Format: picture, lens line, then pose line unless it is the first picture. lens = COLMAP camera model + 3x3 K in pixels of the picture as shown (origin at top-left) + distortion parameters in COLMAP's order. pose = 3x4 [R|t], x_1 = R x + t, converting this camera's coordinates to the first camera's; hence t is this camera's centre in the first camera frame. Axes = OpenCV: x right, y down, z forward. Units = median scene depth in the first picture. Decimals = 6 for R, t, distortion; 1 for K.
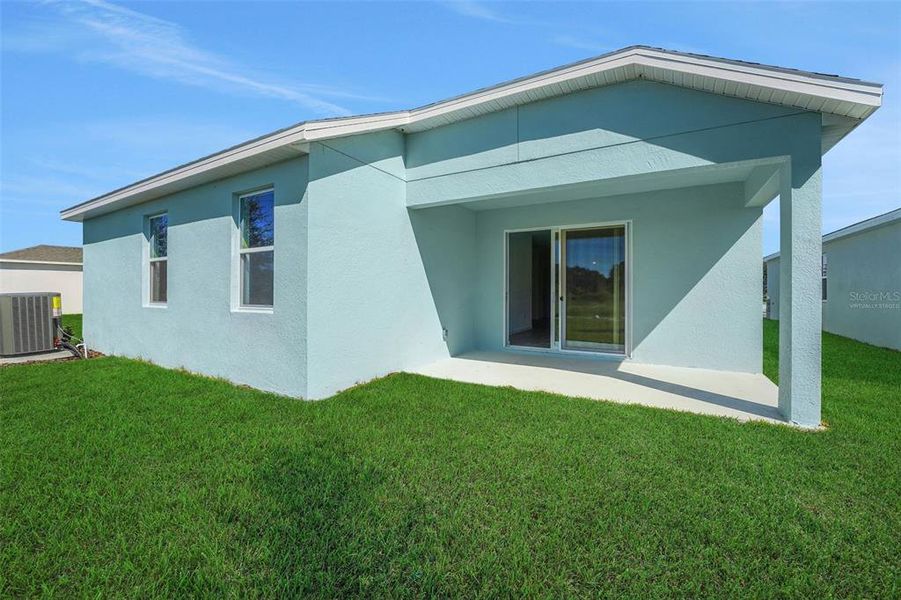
lens RADIAL K [[373.5, 0, 445.8], [0, 373.5, 290.7], [0, 0, 1]] dist [-0.012857, -0.000218]
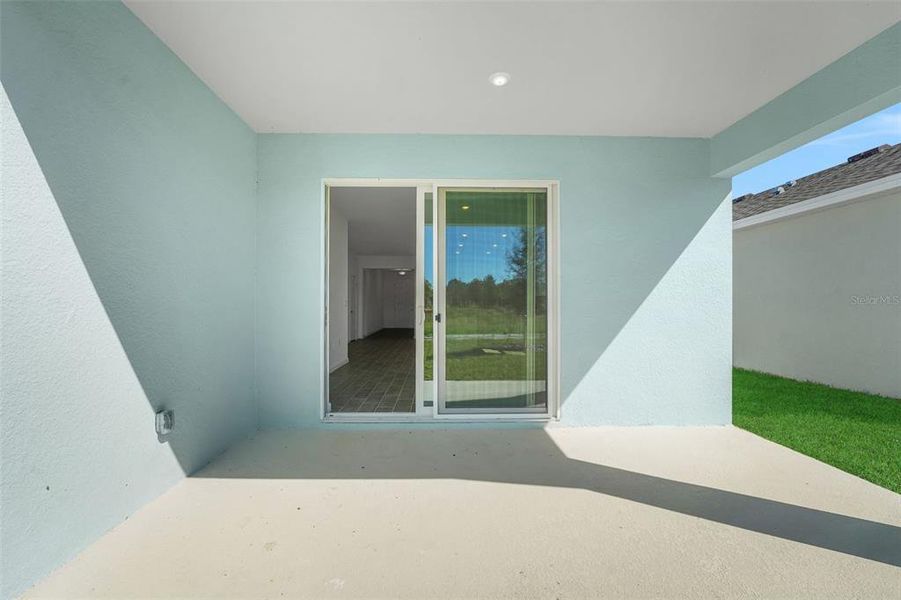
lens RADIAL K [[387.7, 0, 449.1], [0, 387.7, 303.7], [0, 0, 1]] dist [-0.000127, -0.000064]
pose [[0.840562, -0.000004, 0.541715, 0.026577], [0.001684, 0.999995, -0.002604, 0.003101], [-0.541713, 0.003101, 0.840558, 0.557764]]
